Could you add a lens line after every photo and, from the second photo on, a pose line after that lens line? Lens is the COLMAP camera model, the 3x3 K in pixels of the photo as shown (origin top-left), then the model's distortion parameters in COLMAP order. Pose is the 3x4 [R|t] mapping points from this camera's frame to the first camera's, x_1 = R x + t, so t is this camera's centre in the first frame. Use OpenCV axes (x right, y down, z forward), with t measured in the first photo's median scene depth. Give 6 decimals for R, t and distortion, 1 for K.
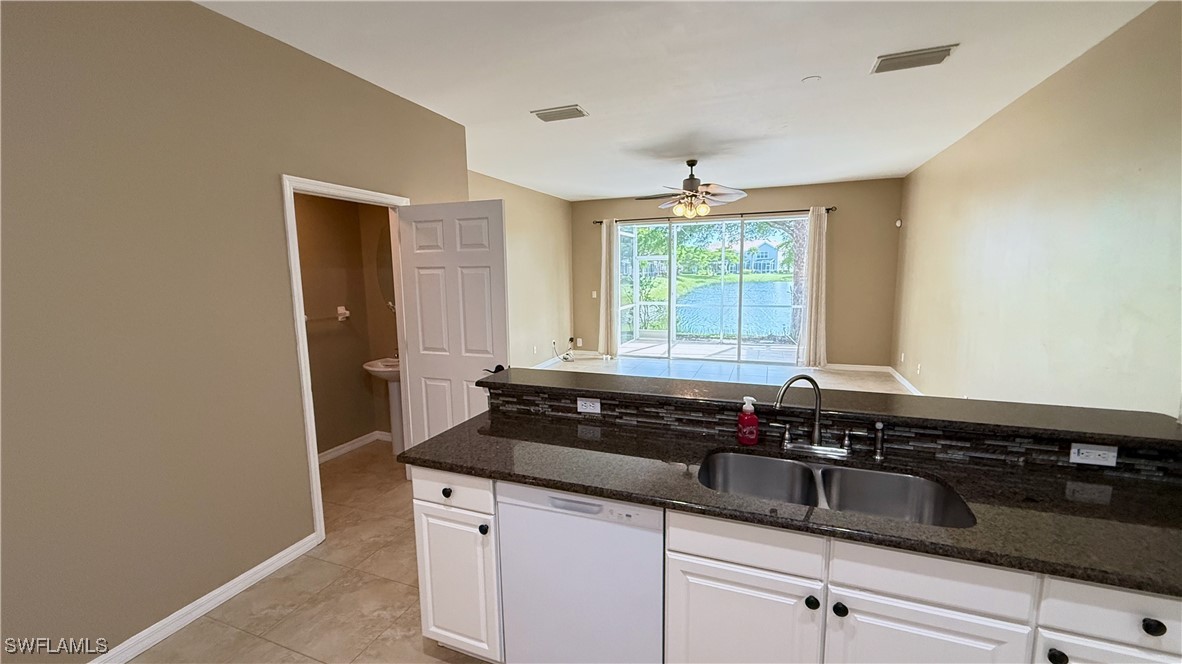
lens RADIAL K [[472.7, 0, 587.0], [0, 472.7, 332.3], [0, 0, 1]] dist [0.000045, -0.000111]
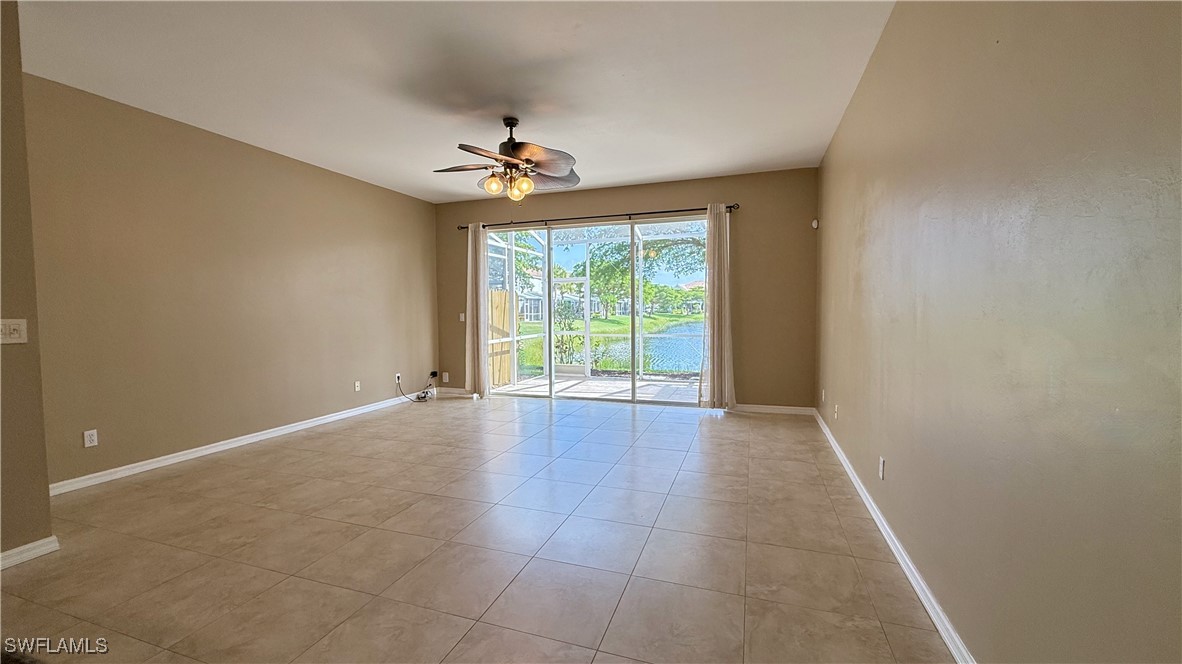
lens RADIAL K [[472.7, 0, 586.2], [0, 472.7, 331.0], [0, 0, 1]] dist [0.000045, -0.000111]
pose [[0.999033, 0.004014, 0.043789, 0.197811], [-0.000296, 0.996416, -0.084585, 0.011262], [-0.043972, 0.084490, 0.995454, 0.201276]]
